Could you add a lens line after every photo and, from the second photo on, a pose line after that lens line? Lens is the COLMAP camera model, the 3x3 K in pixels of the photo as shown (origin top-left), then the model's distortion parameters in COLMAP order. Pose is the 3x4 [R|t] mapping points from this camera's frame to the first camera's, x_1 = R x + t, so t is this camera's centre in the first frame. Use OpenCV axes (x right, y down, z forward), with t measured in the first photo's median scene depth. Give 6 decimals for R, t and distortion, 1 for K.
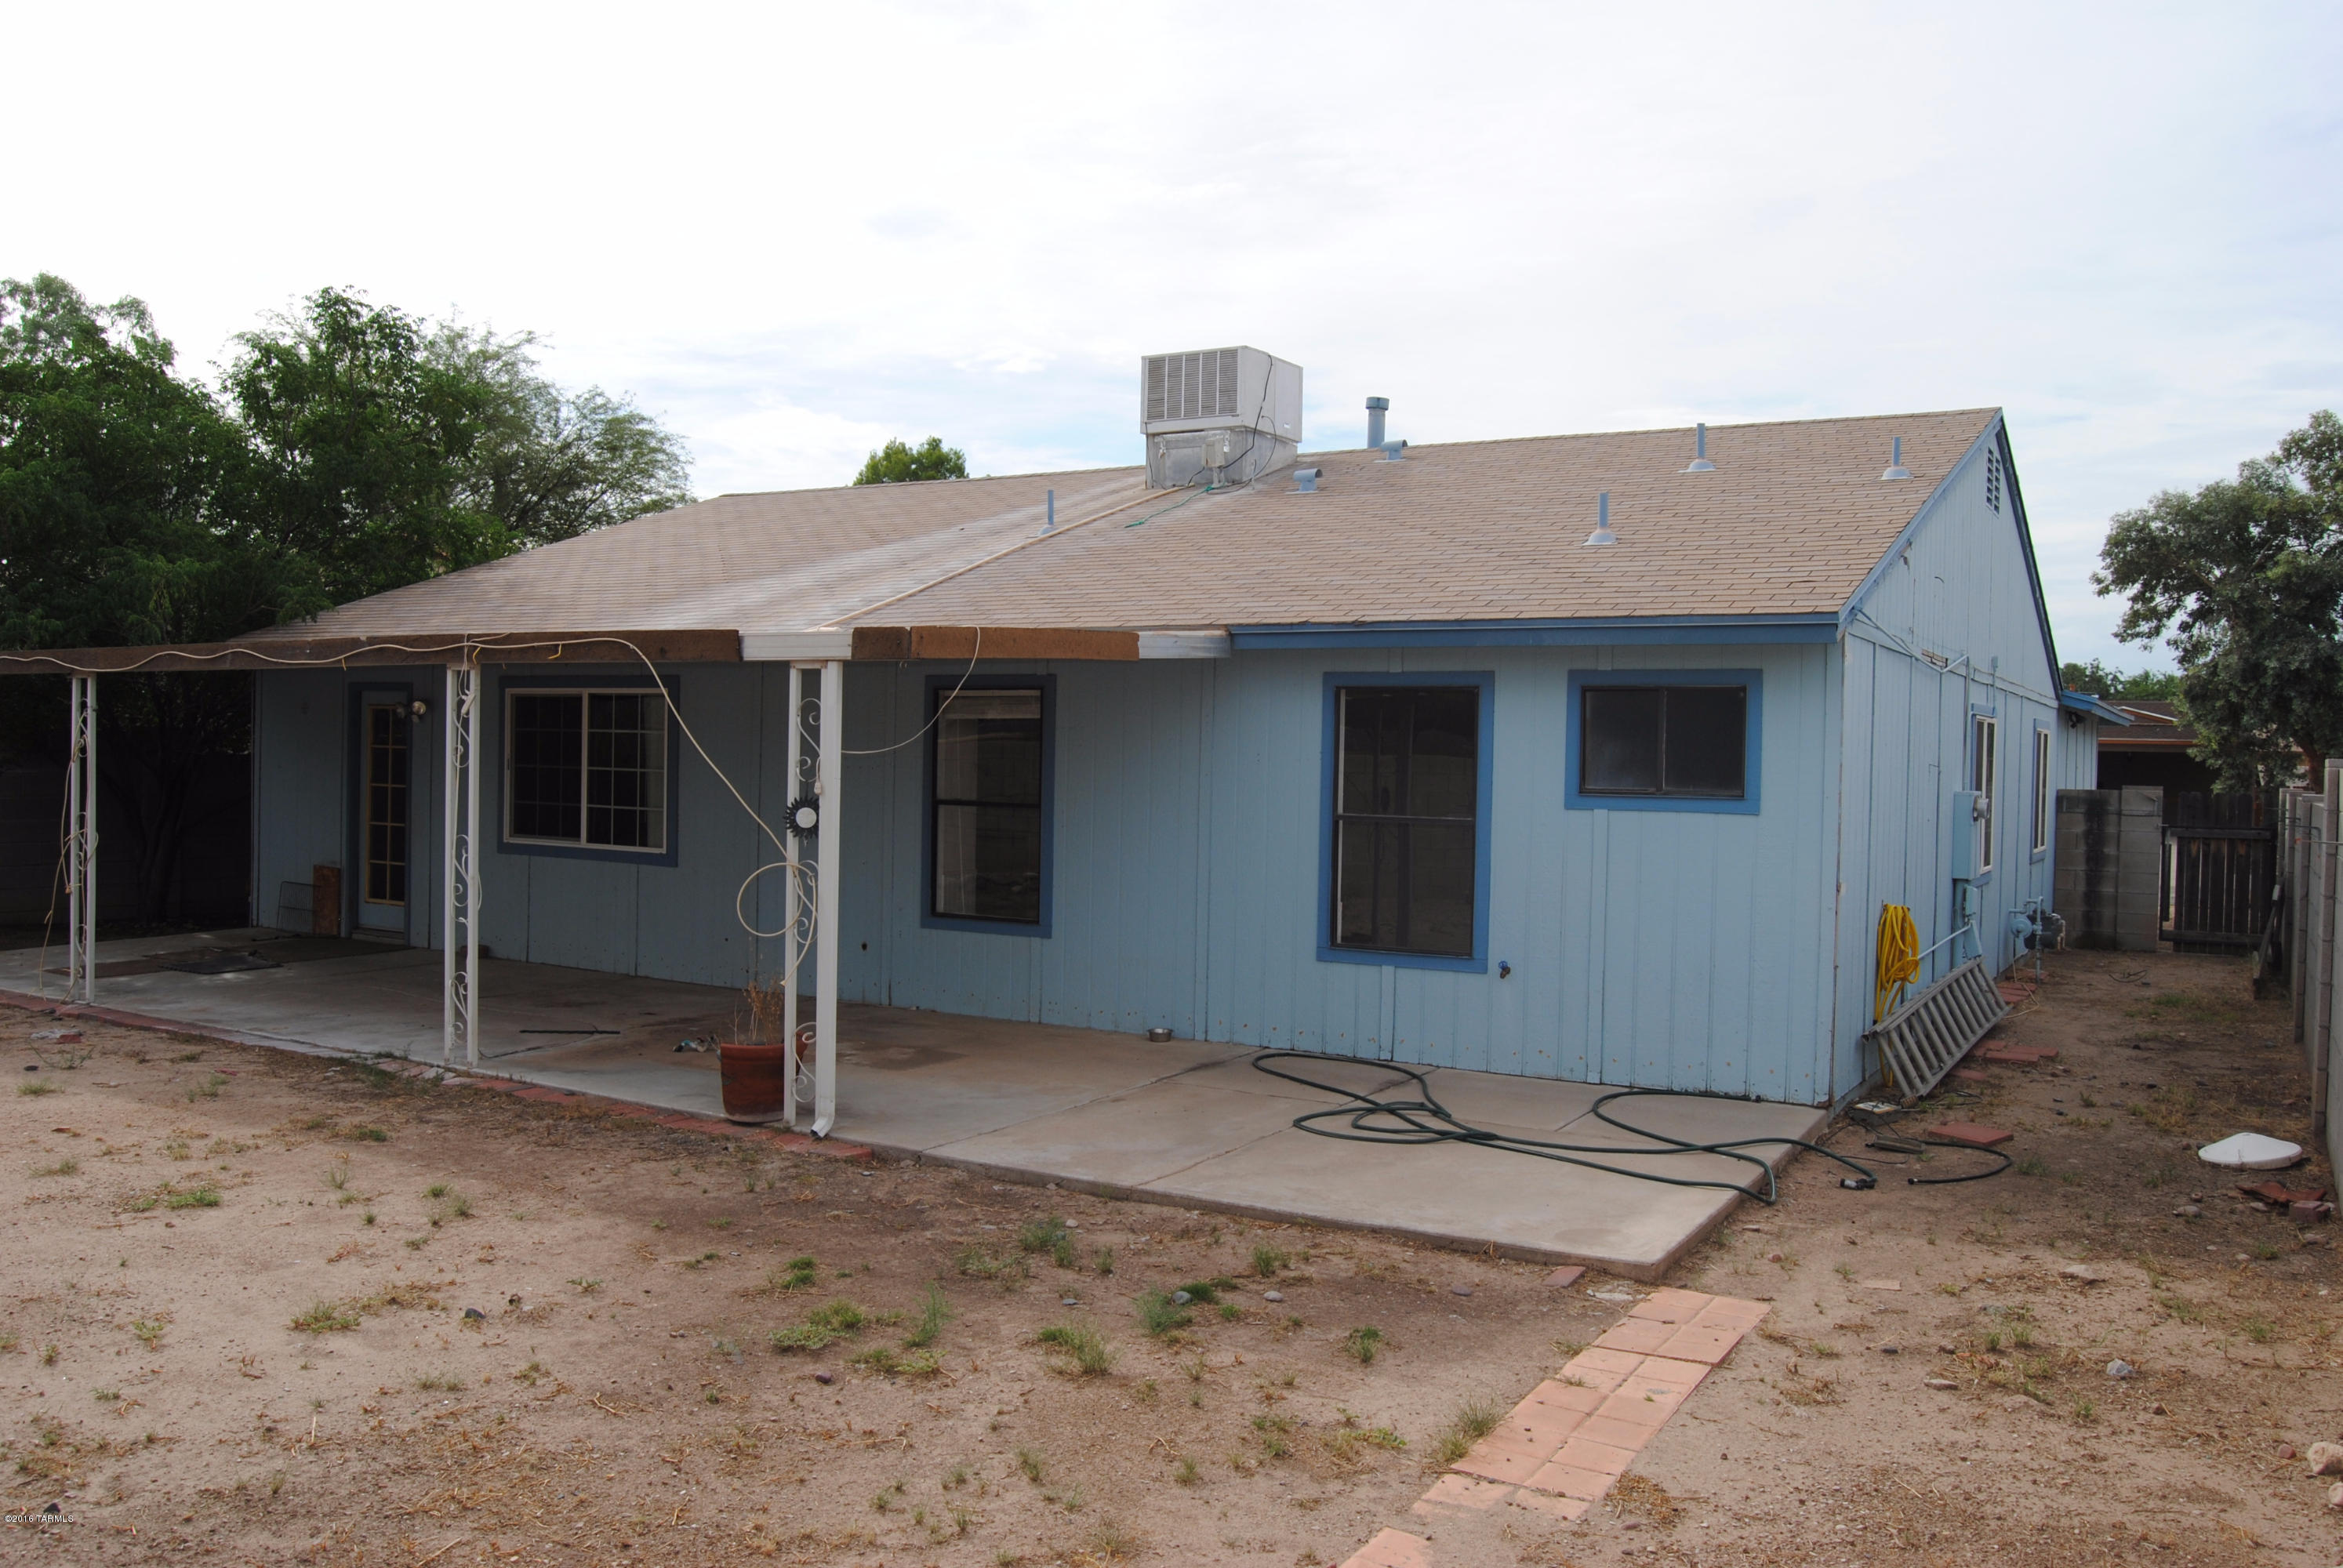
lens RADIAL K [[1834.3, 0, 1171.5], [0, 1834.3, 784.0], [0, 0, 1]] dist [-0.064976, -0.001834]
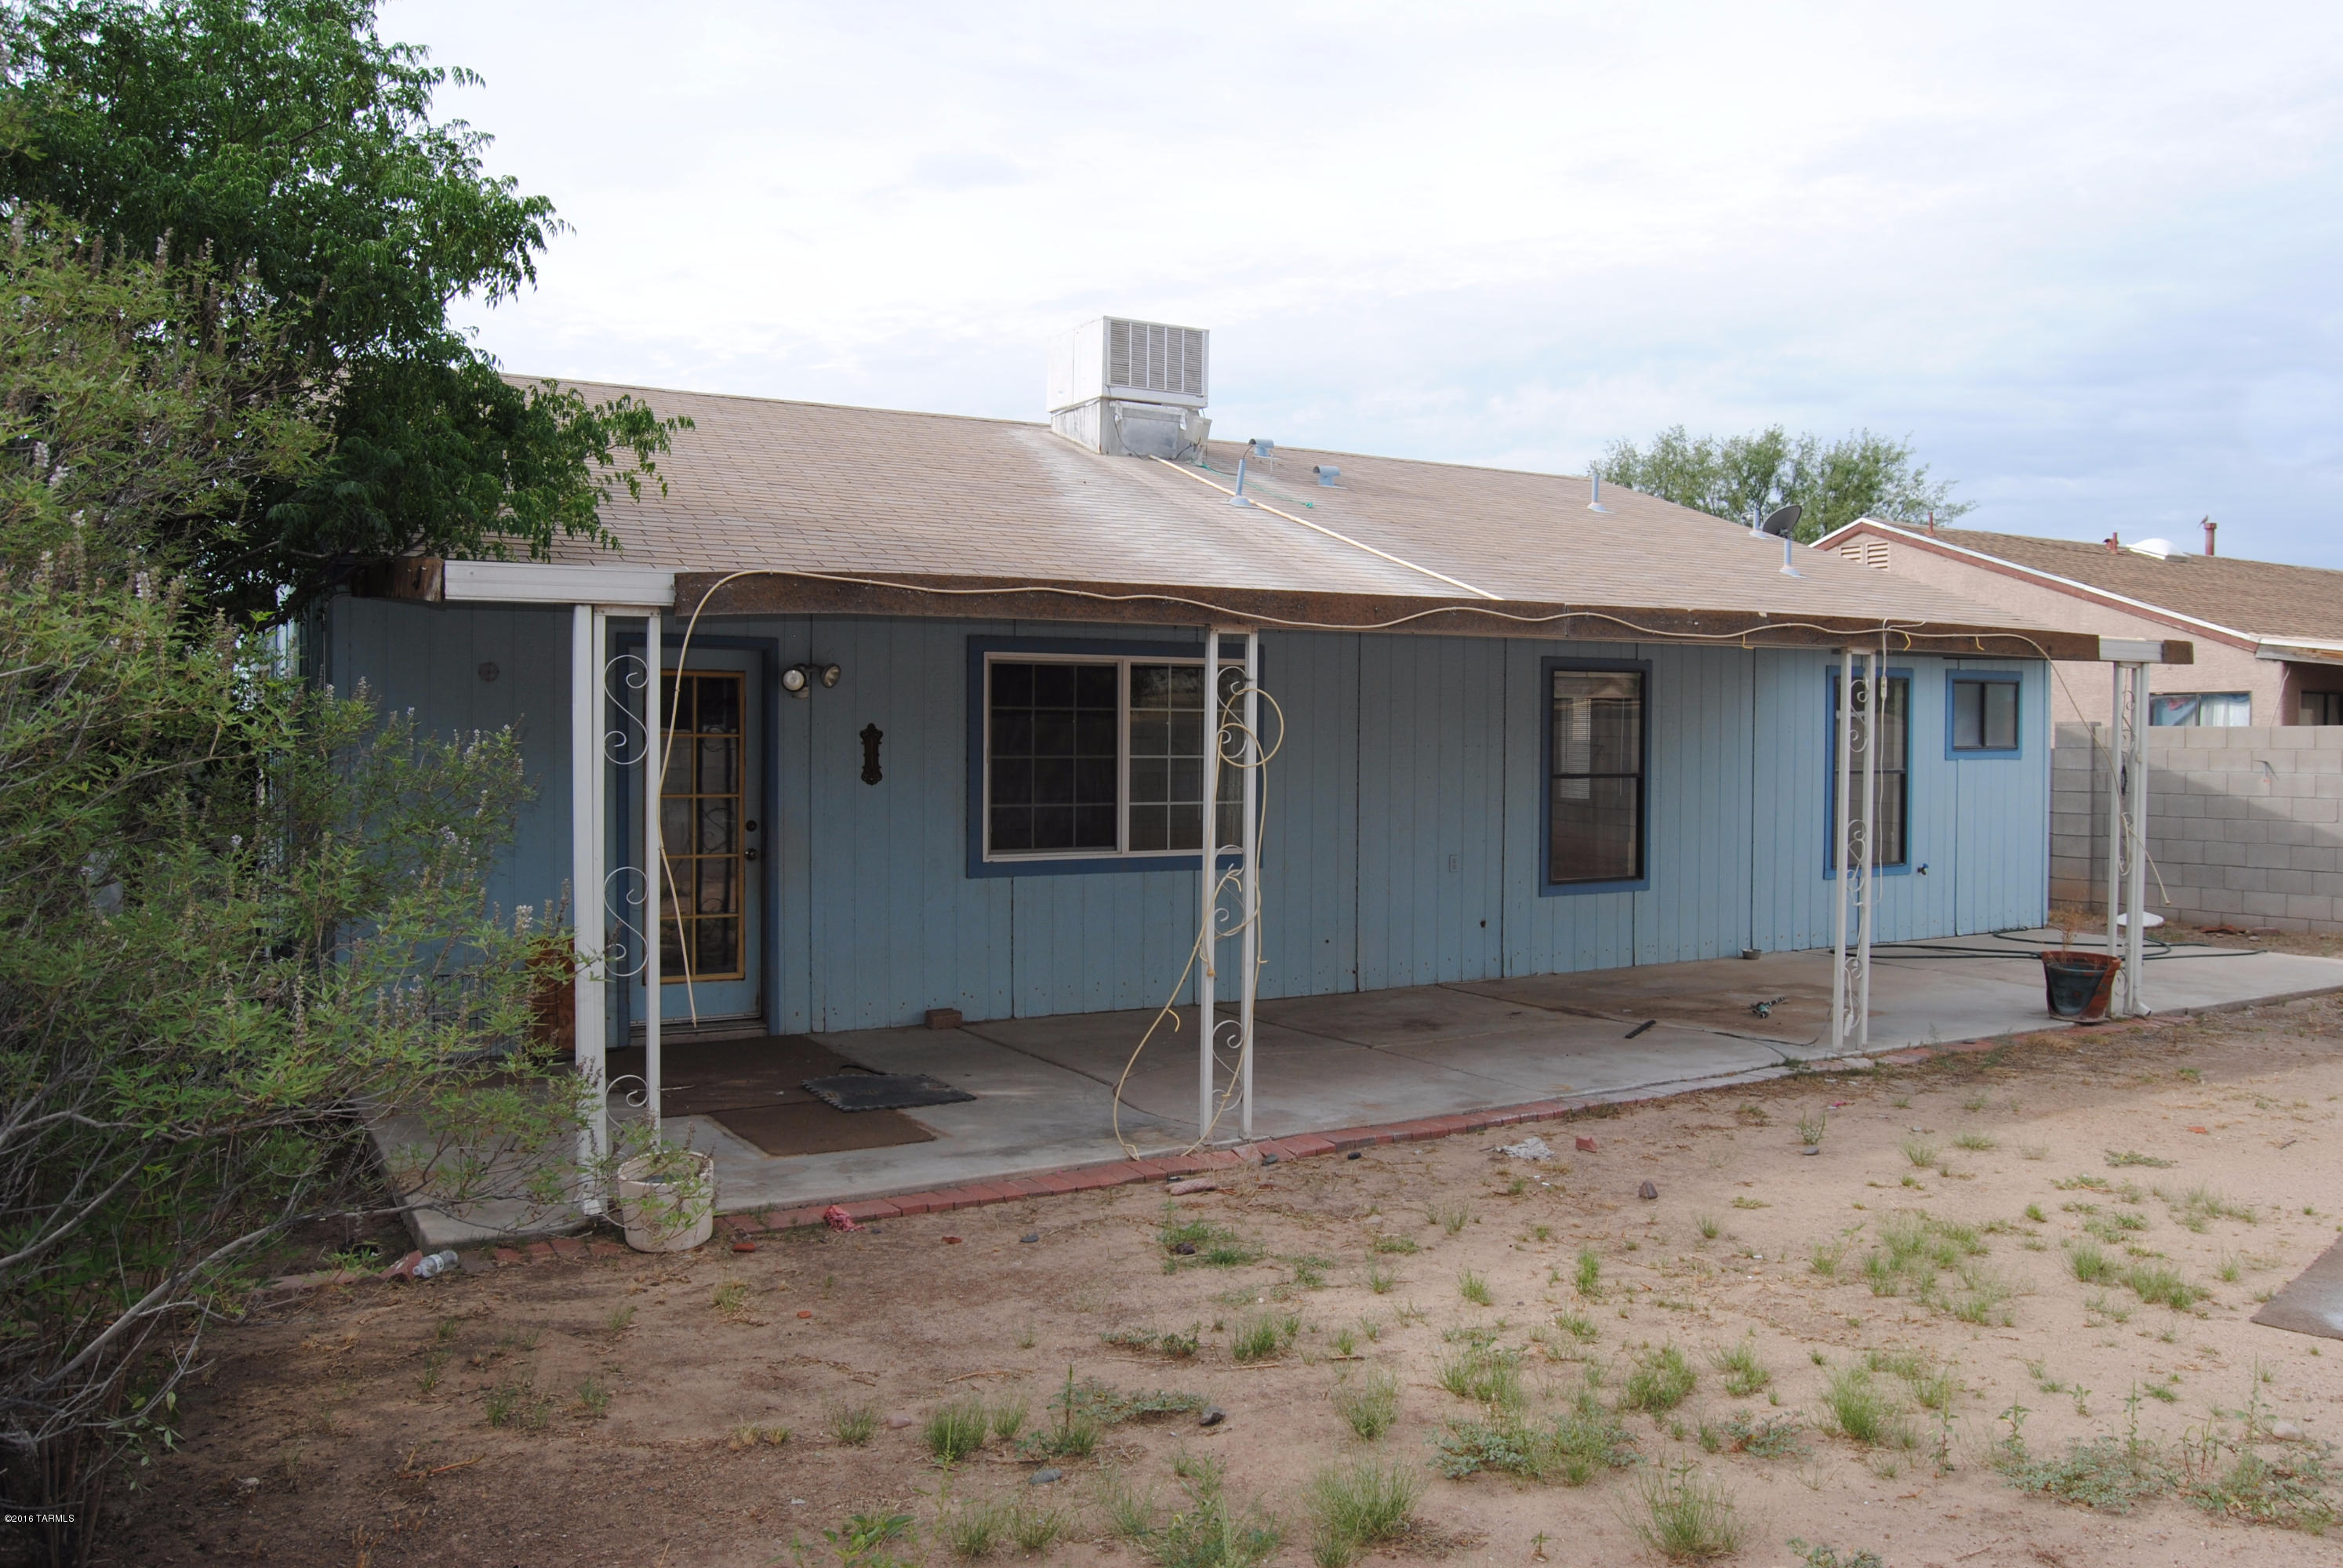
lens RADIAL K [[1834.3, 0, 1171.5], [0, 1834.3, 784.0], [0, 0, 1]] dist [-0.064976, -0.001834]
pose [[0.481204, -0.043683, 0.875520, -1.007773], [0.021846, 0.999045, 0.037839, -0.026617], [-0.876337, 0.000918, 0.481699, 0.593997]]
